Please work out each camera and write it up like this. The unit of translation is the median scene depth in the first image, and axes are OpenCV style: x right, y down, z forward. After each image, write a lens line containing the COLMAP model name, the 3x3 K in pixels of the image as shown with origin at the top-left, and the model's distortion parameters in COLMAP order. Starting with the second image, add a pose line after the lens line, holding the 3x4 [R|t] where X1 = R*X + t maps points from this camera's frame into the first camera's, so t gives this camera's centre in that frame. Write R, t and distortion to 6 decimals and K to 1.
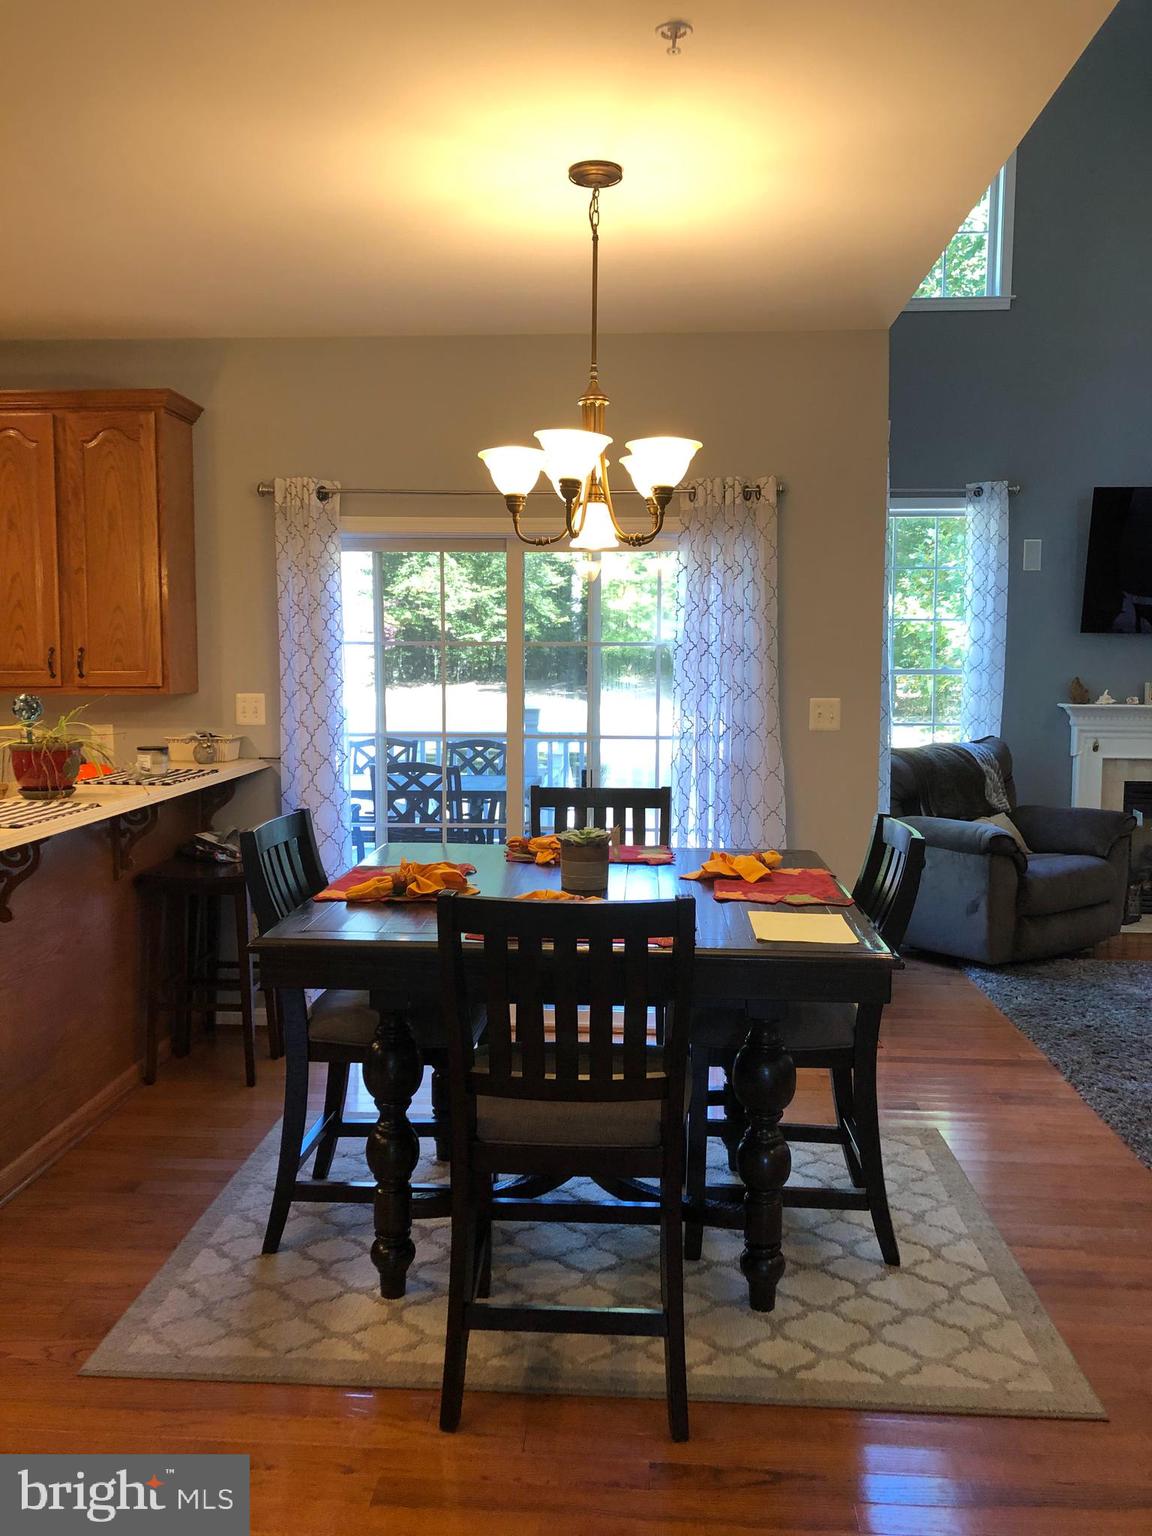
lens RADIAL K [[1259.3, 0, 576.0], [0, 1259.3, 768.0], [0, 0, 1]] dist [0.137034, -0.178182]
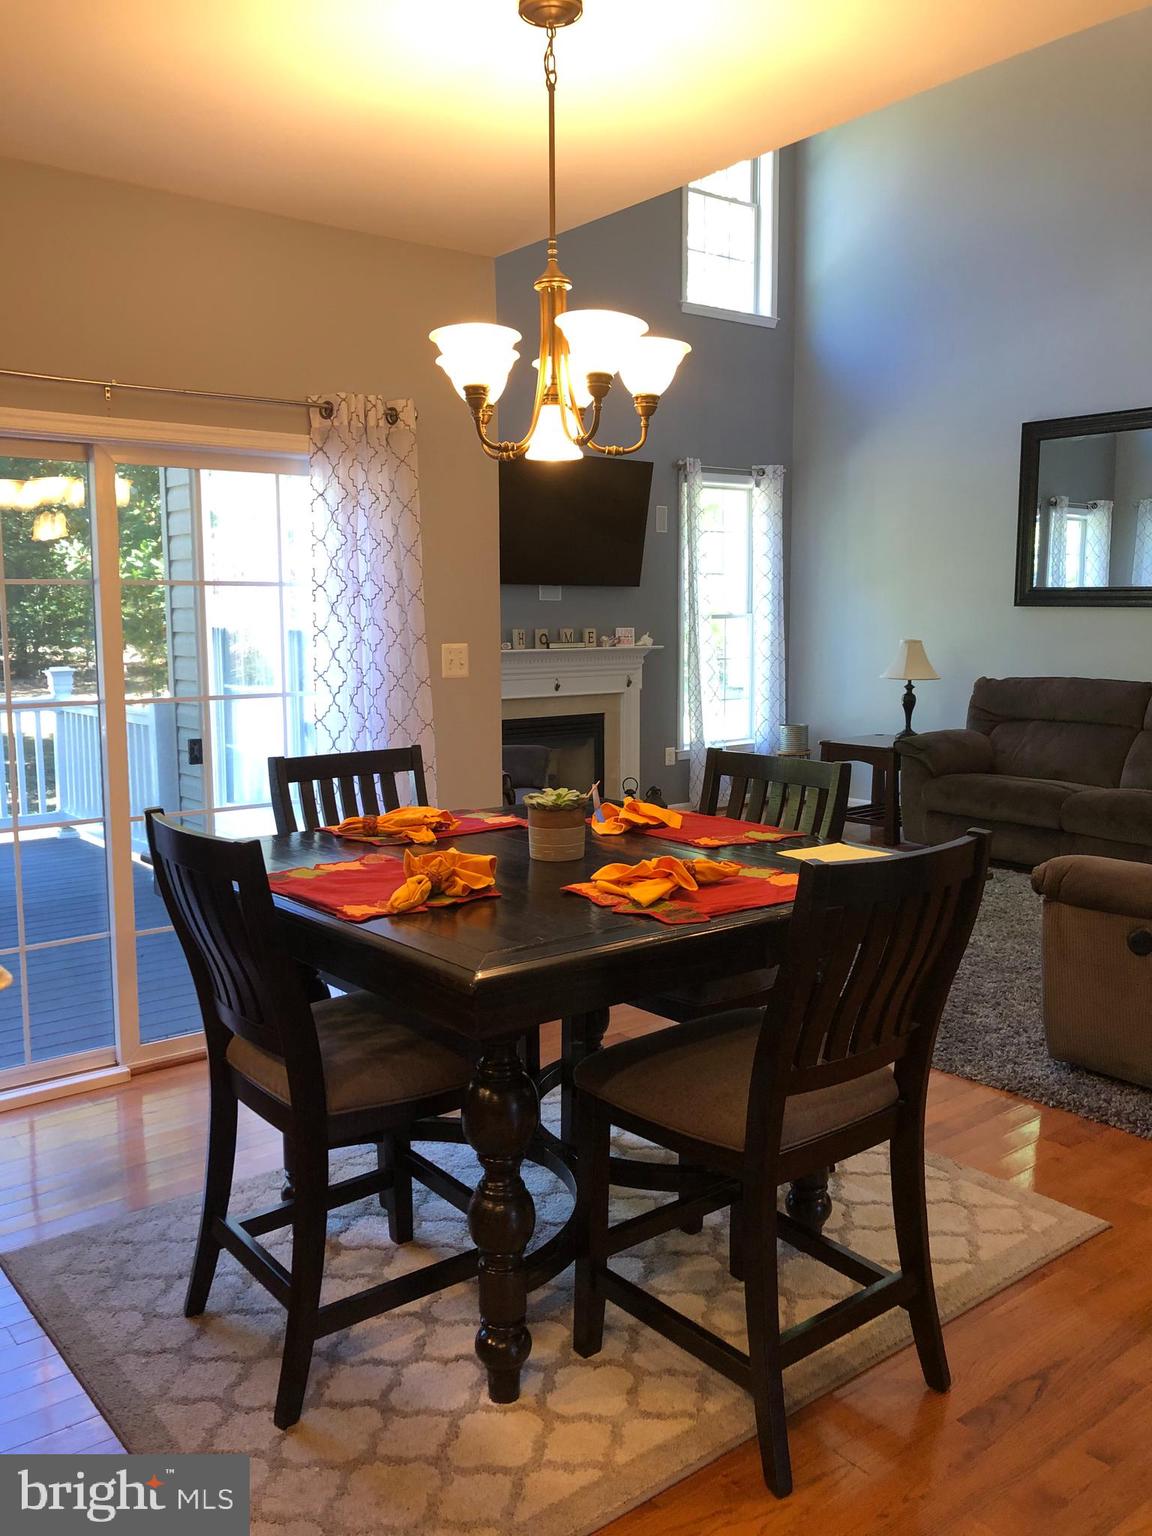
lens RADIAL K [[1253.0, 0, 576.0], [0, 1253.0, 768.0], [0, 0, 1]] dist [0.048548, 0.003423]
pose [[0.738650, -0.091040, 0.667914, -0.573020], [0.069488, 0.995843, 0.058891, -0.017235], [-0.670498, 0.002912, 0.741905, 0.375120]]
